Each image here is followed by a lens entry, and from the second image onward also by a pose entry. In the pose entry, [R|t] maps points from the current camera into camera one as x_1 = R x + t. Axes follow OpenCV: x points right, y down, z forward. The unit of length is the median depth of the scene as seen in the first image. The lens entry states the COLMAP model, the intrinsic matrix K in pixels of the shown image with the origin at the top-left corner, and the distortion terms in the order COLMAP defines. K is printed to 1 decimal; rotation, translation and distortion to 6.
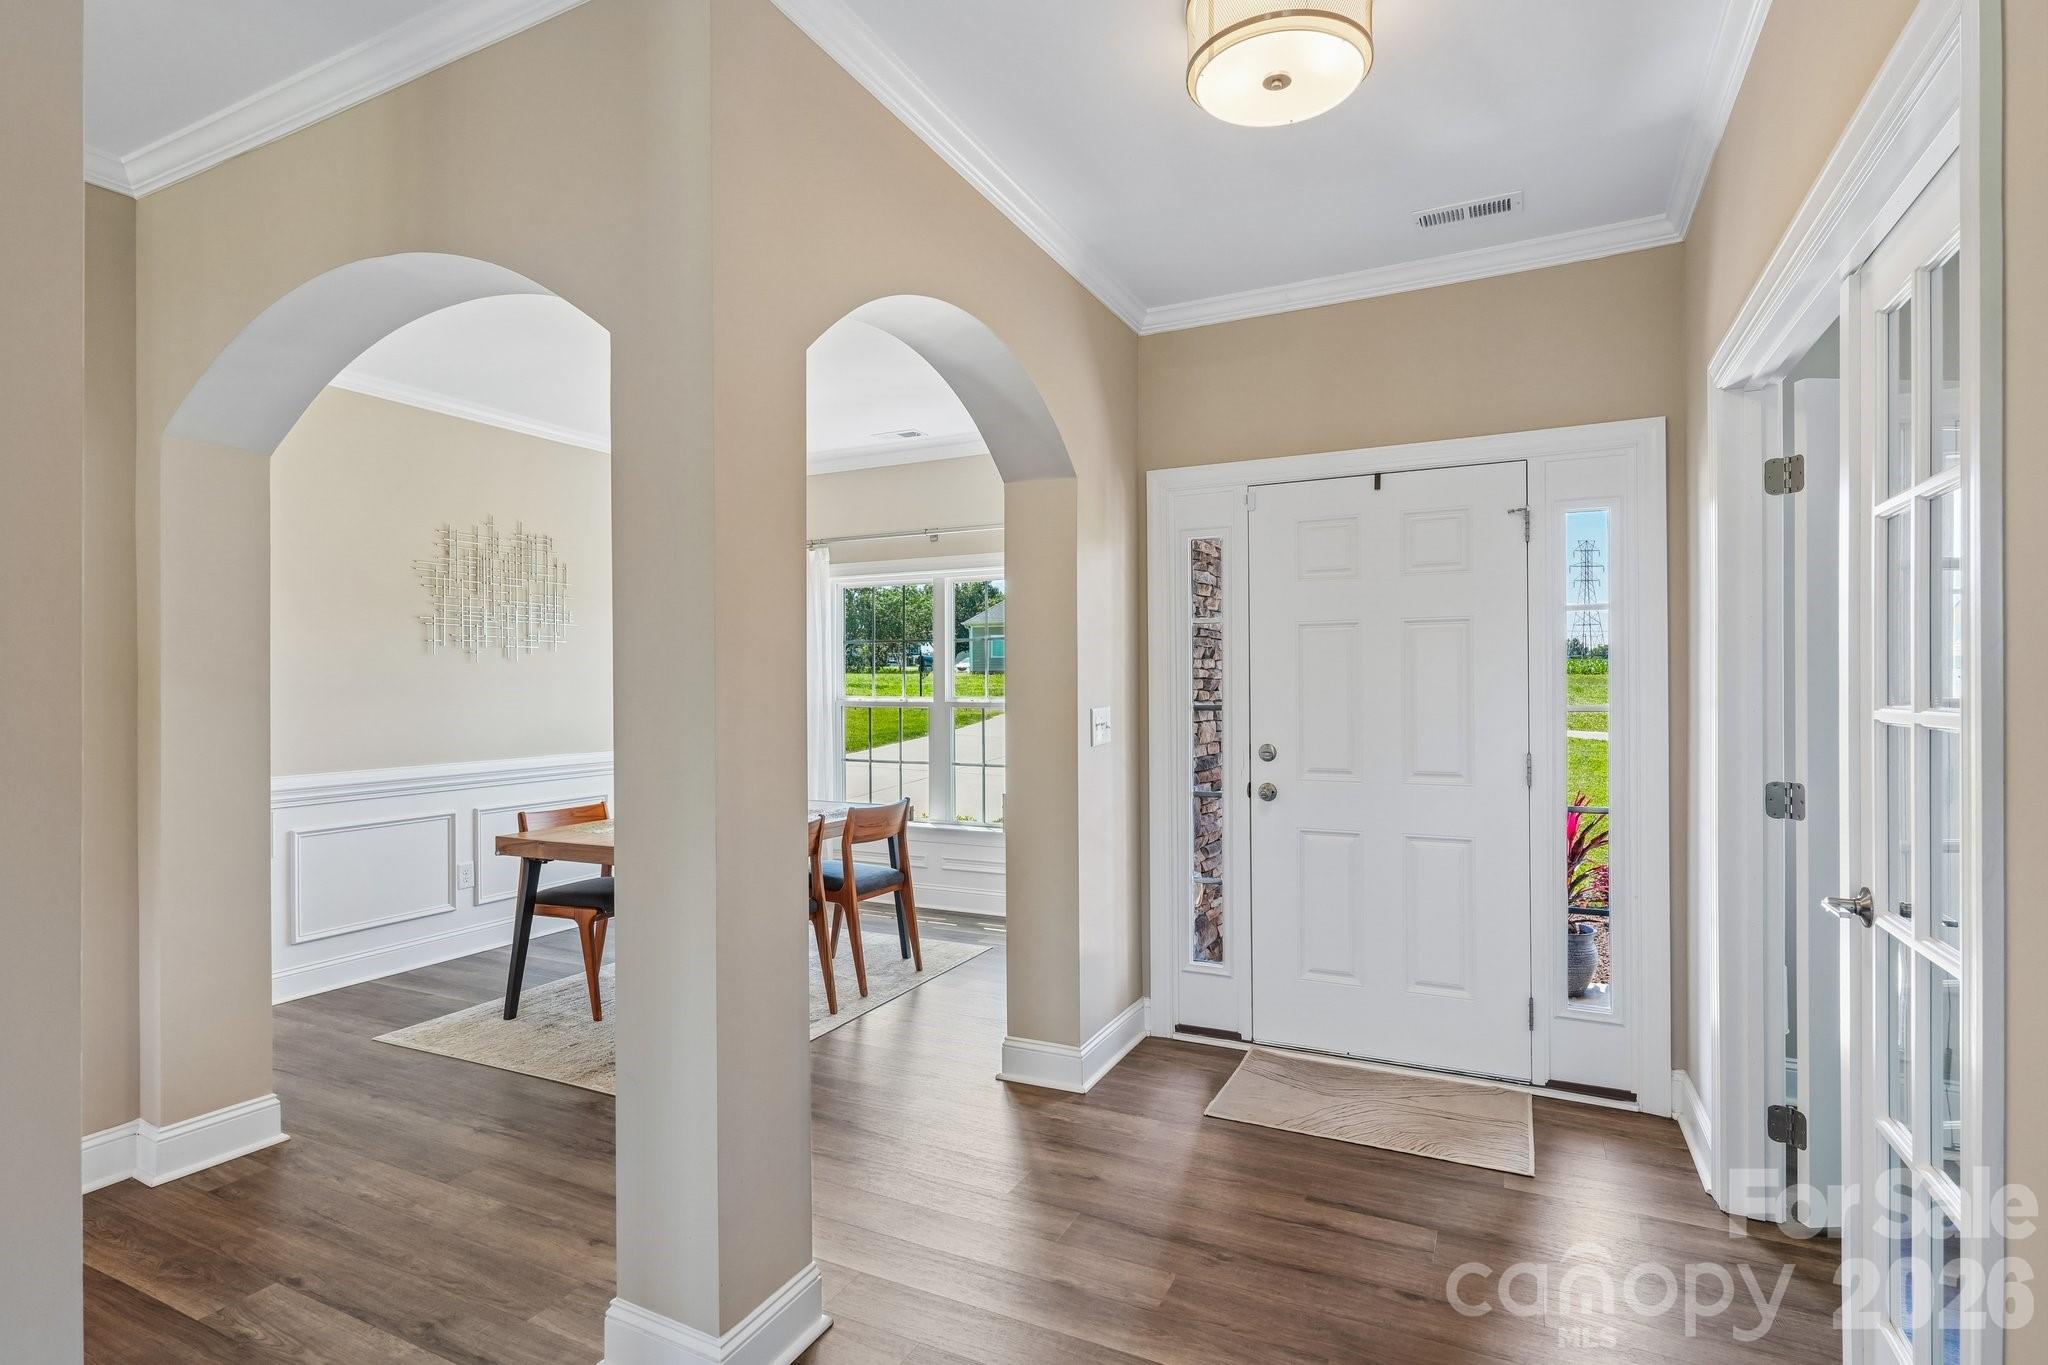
lens RADIAL K [[997.3, 0, 1024.5], [0, 997.3, 683.0], [0, 0, 1]] dist [-0.002404, -0.000258]
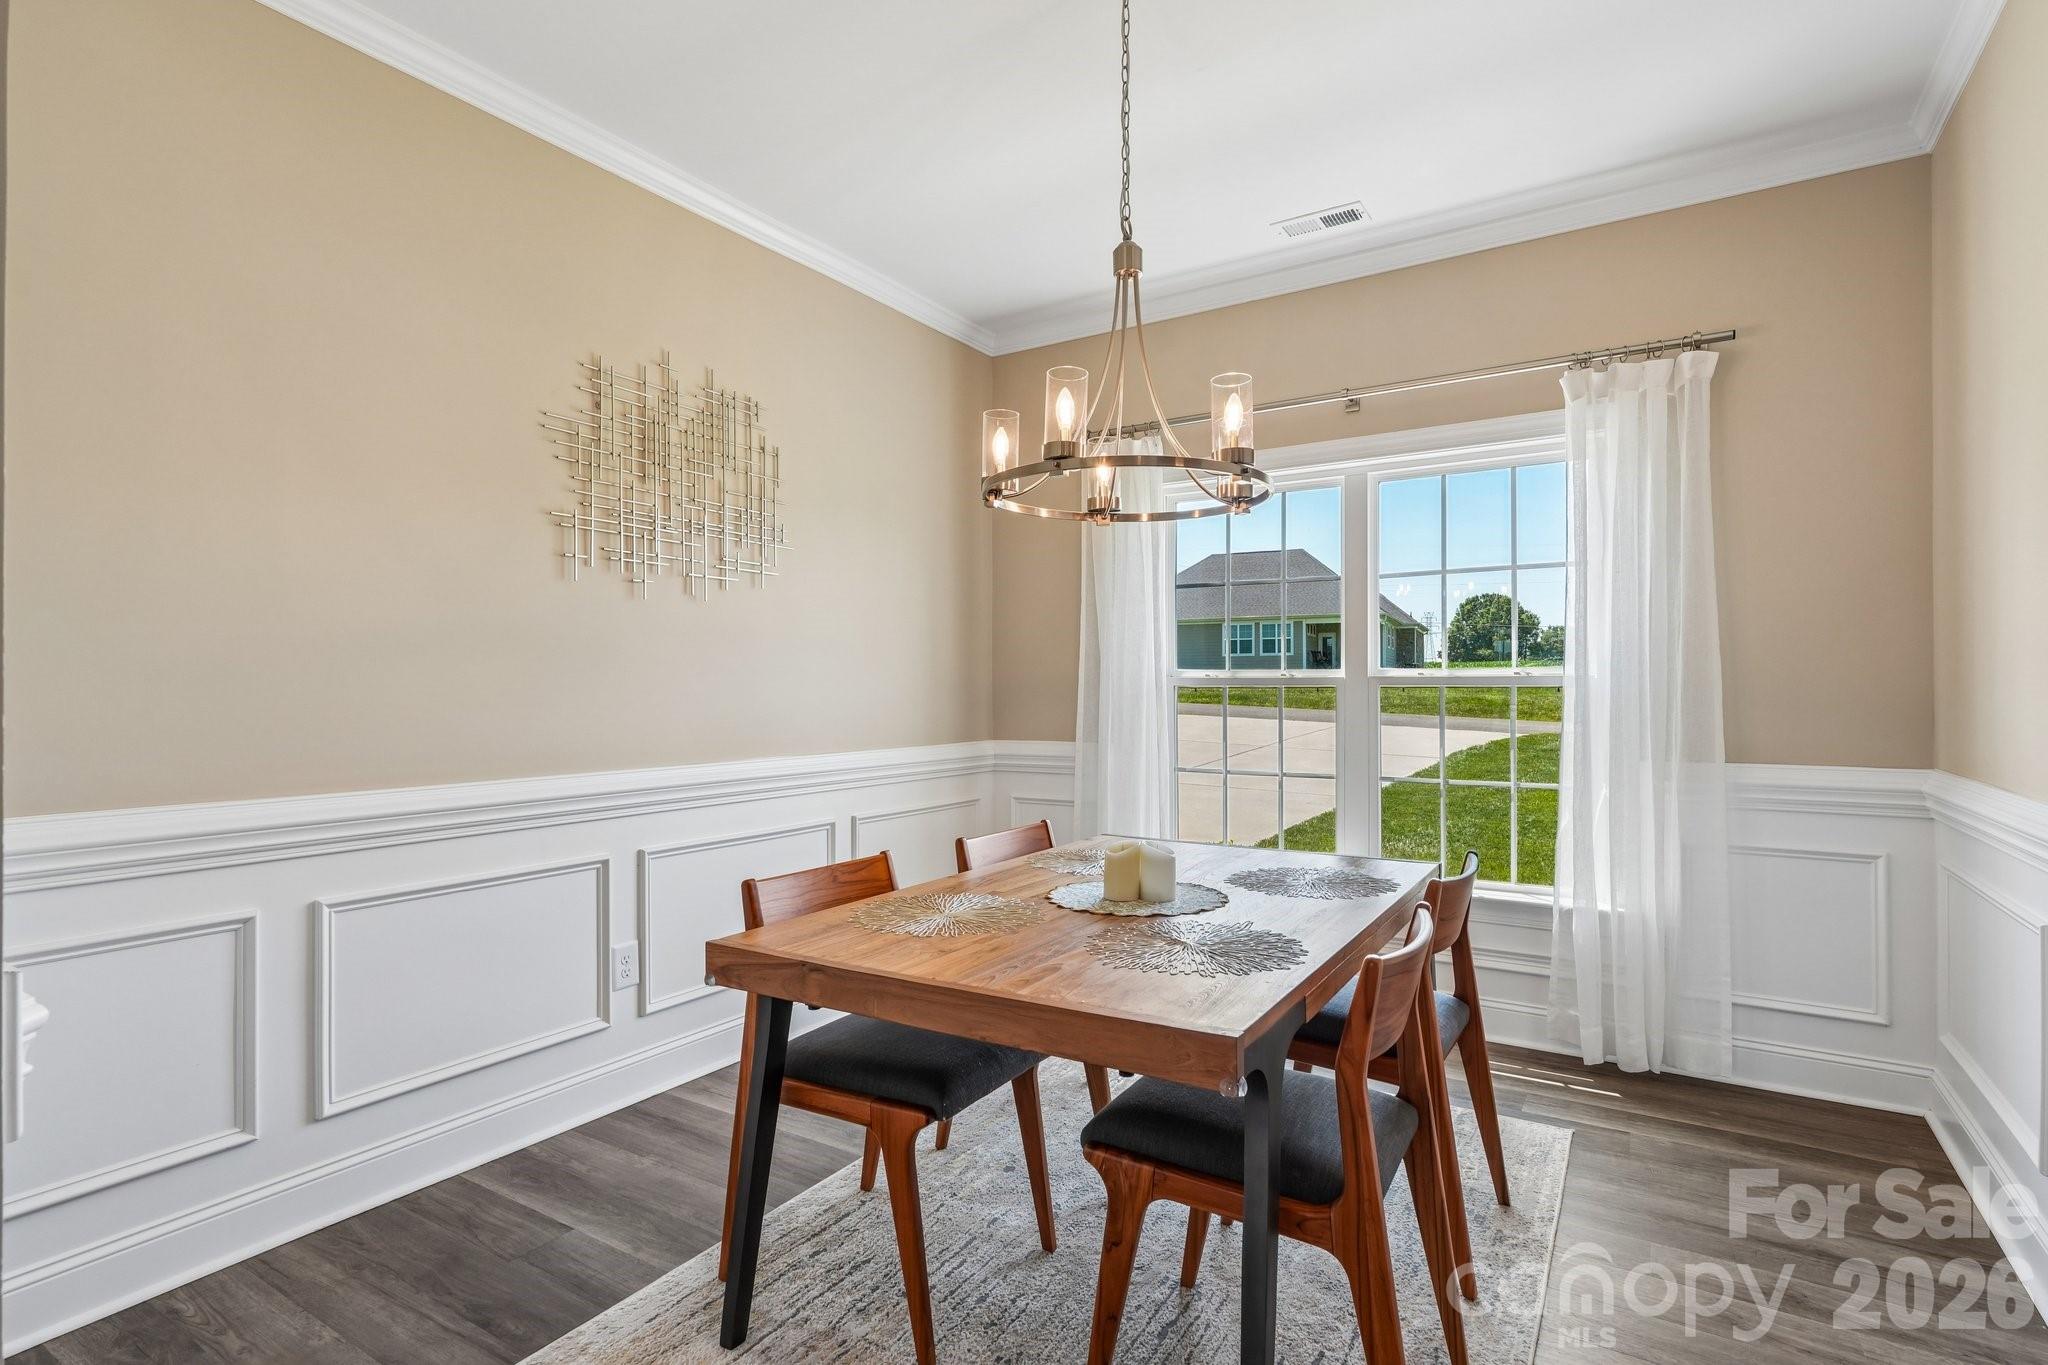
lens RADIAL K [[1007.8, 0, 1026.9], [0, 1007.8, 688.4], [0, 0, 1]] dist [-0.000640, -0.000286]
pose [[0.994039, 0.003235, -0.108981, -0.267490], [-0.003093, 0.999994, 0.001474, 0.030525], [0.108985, -0.001128, 0.994043, 0.446491]]
